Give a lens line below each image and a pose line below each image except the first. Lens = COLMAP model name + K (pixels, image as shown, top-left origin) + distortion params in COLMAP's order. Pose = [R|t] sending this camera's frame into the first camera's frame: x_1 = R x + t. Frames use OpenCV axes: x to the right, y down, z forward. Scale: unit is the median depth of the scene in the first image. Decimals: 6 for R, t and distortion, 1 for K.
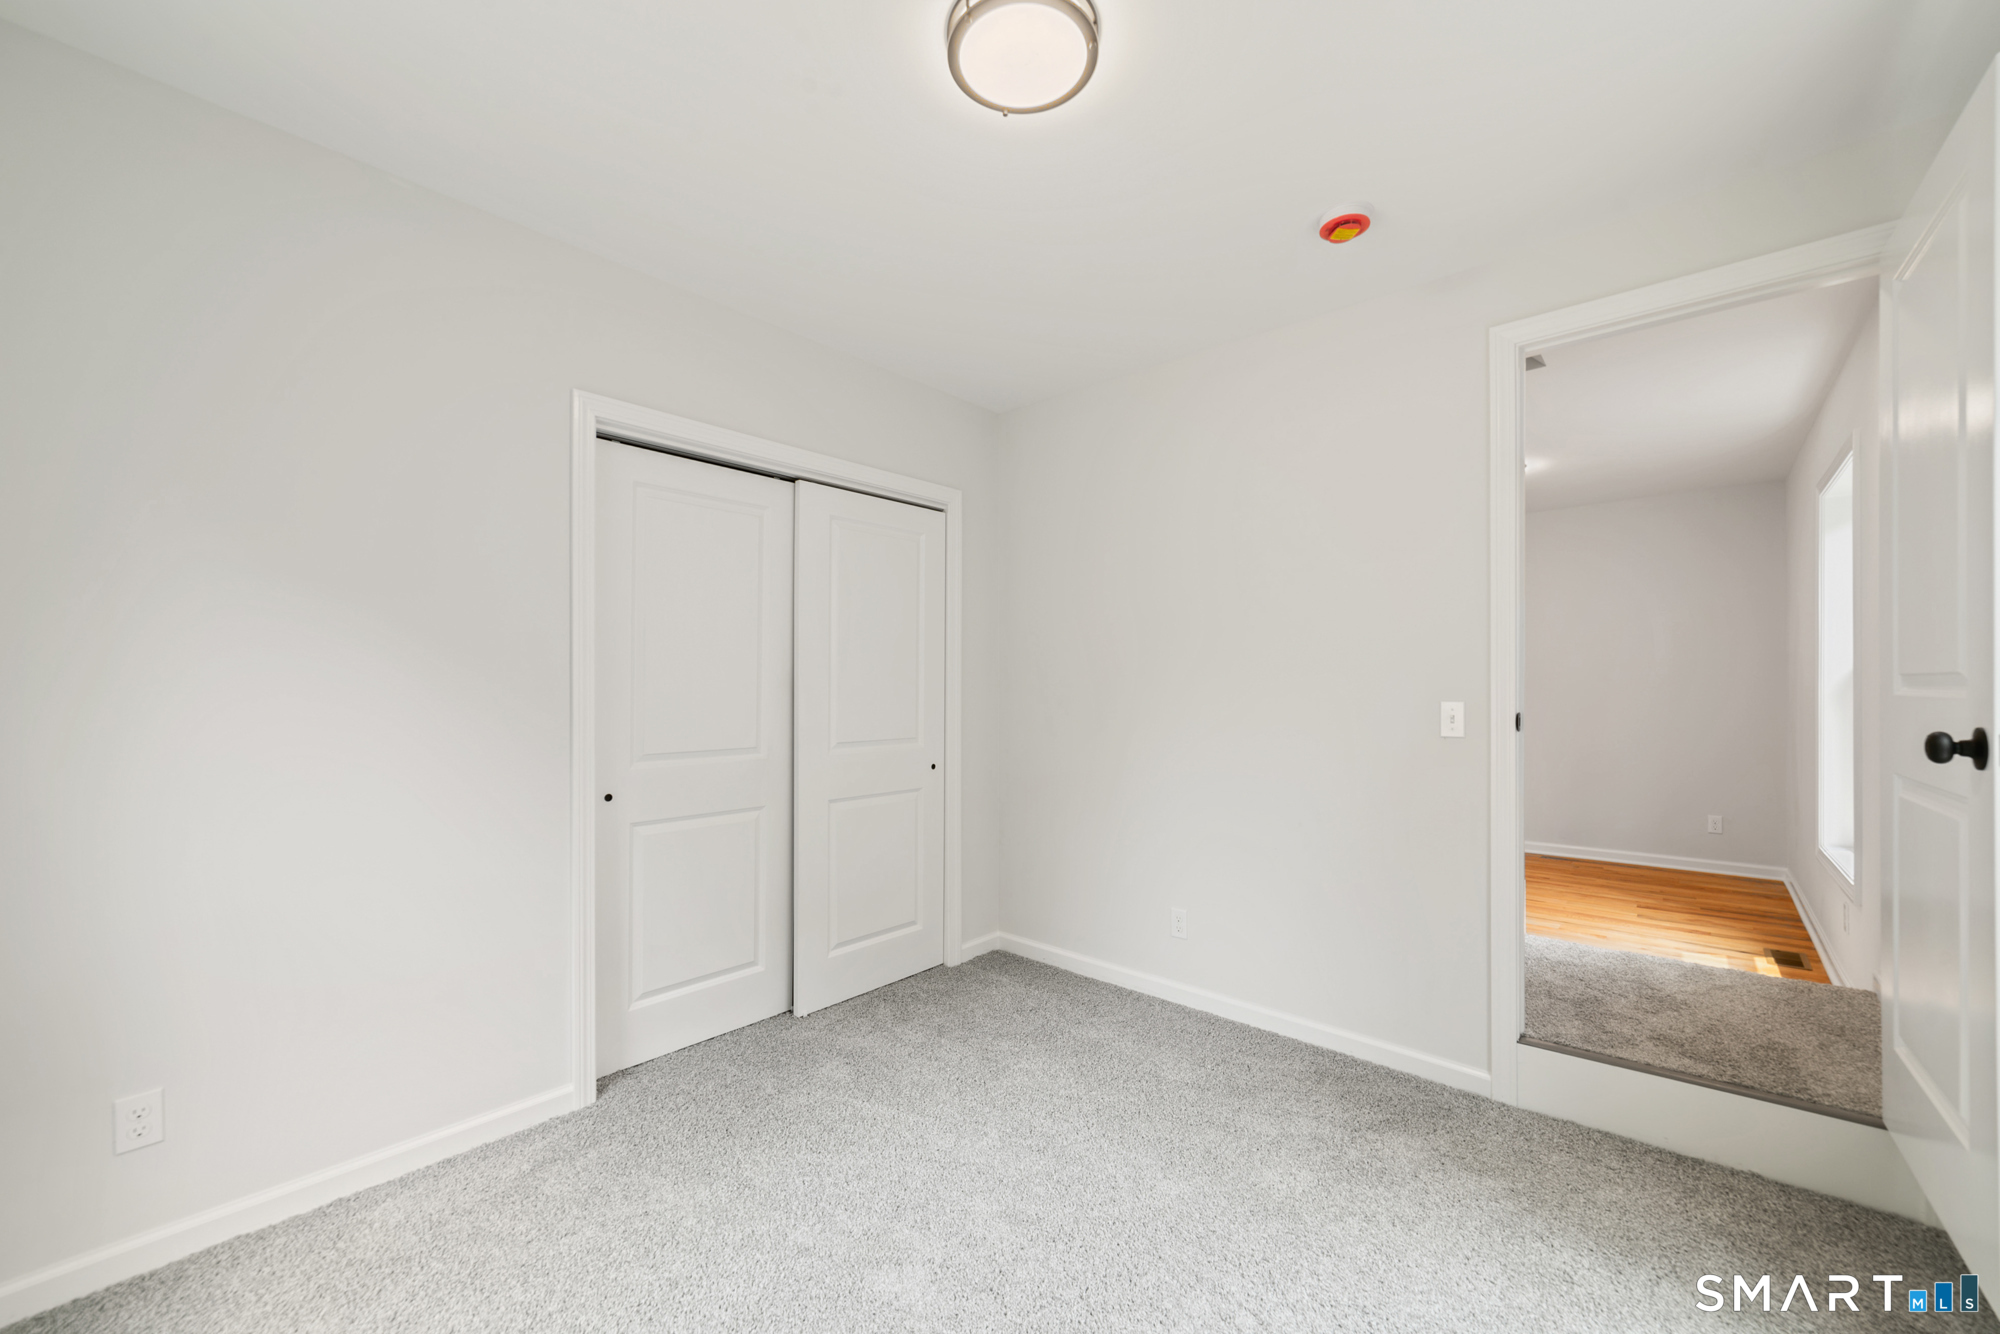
lens RADIAL K [[771.7, 0, 995.9], [0, 771.7, 654.8], [0, 0, 1]] dist [-0.000048, 0.000093]
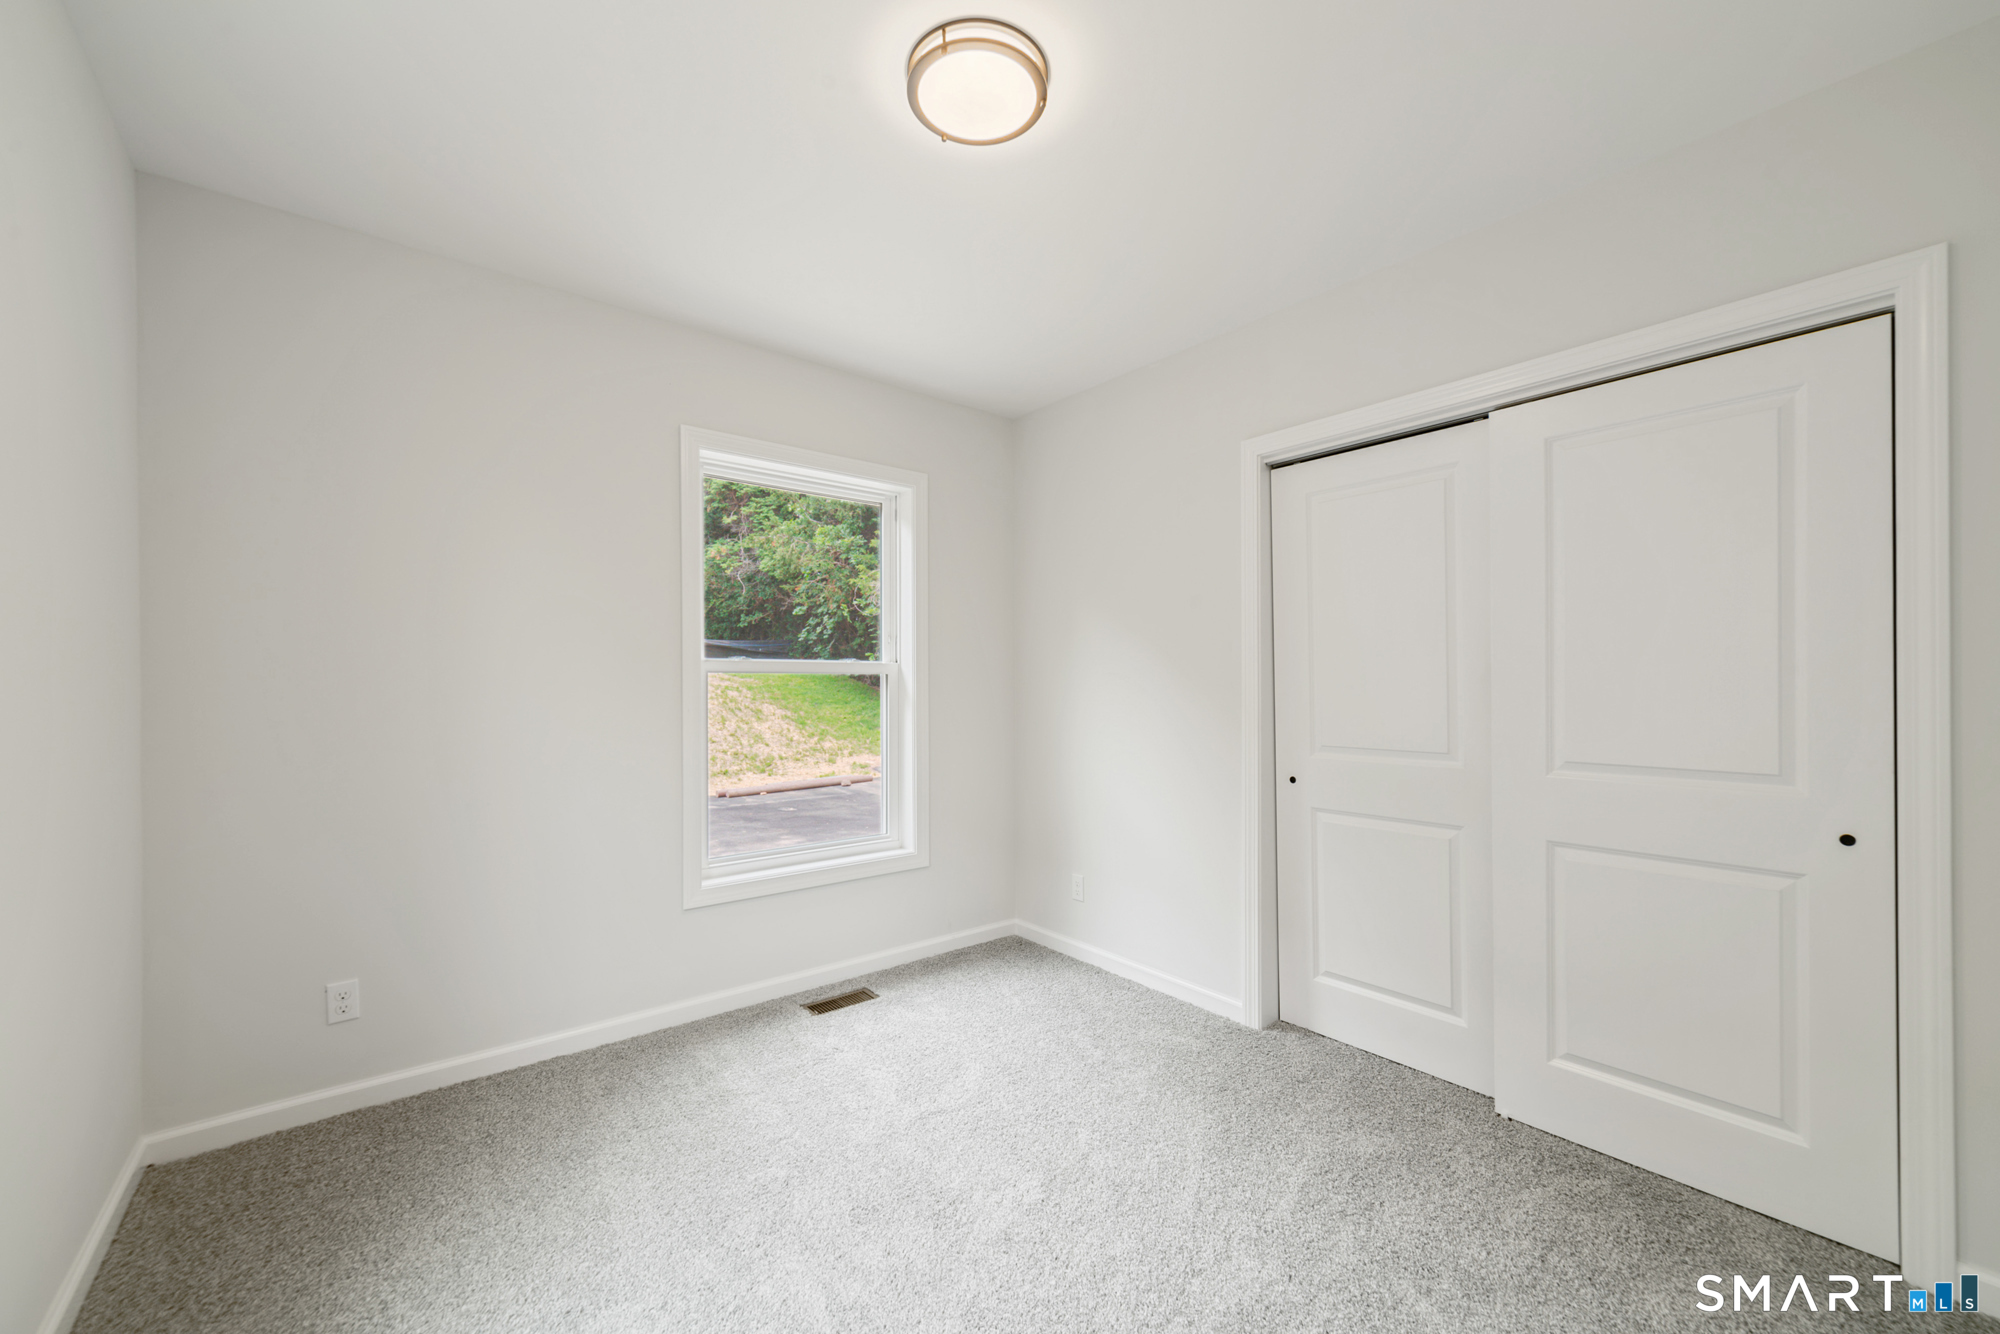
lens RADIAL K [[771.7, 0, 995.9], [0, 771.7, 654.8], [0, 0, 1]] dist [-0.000048, 0.000093]
pose [[-0.158500, -0.042948, -0.986425, 0.682803], [0.039013, 0.998001, -0.049720, 0.040052], [0.986588, -0.046364, -0.156507, 0.741902]]
